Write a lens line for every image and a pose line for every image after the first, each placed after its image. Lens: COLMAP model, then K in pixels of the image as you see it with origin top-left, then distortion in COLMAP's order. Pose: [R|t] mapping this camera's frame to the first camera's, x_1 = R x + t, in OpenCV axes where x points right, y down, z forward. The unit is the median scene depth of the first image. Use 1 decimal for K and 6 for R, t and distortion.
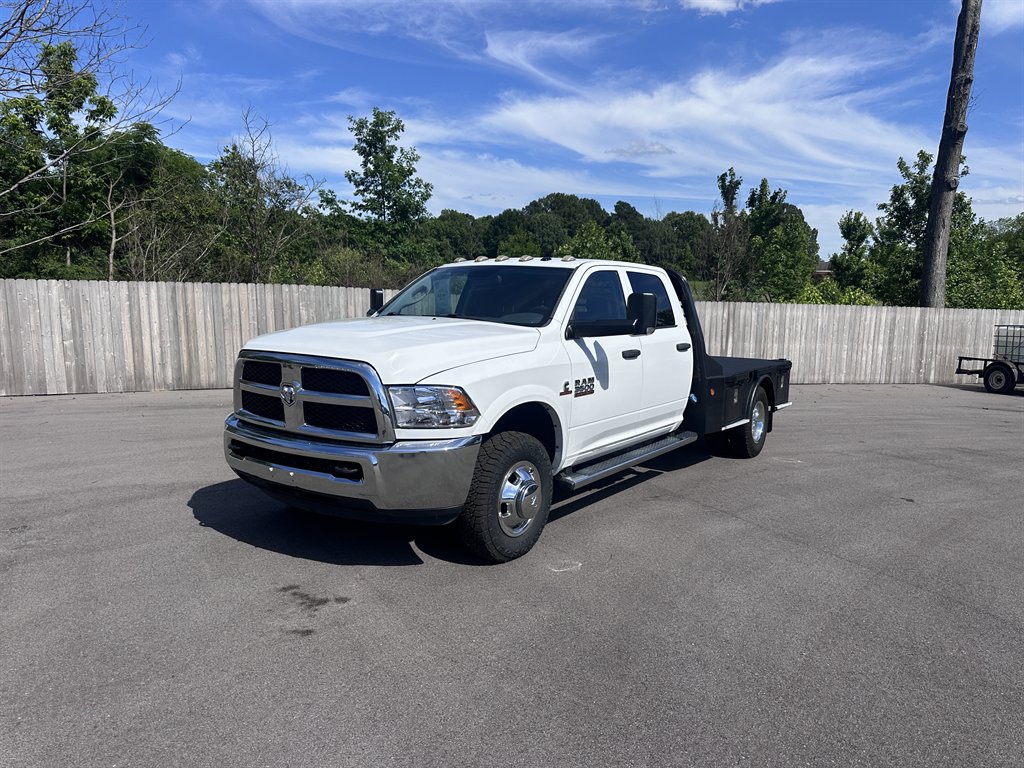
lens RADIAL K [[760.9, 0, 512.0], [0, 760.9, 384.0], [0, 0, 1]] dist [0.133748, -0.168455]
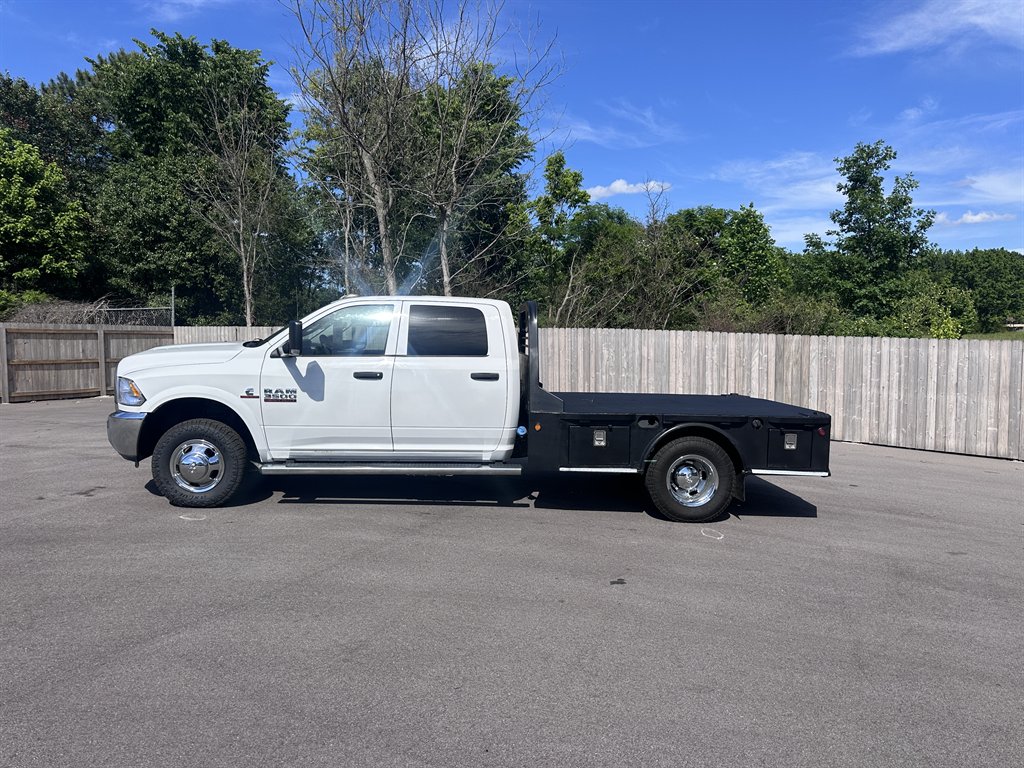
lens RADIAL K [[726.9, 0, 466.8], [0, 726.9, 363.1], [0, 0, 1]] dist [0.116621, -0.136616]
pose [[0.569701, 0.021717, -0.821565, 0.743235], [-0.096976, 0.994443, -0.040960, -0.017594], [0.816111, 0.103007, 0.568641, 0.314074]]
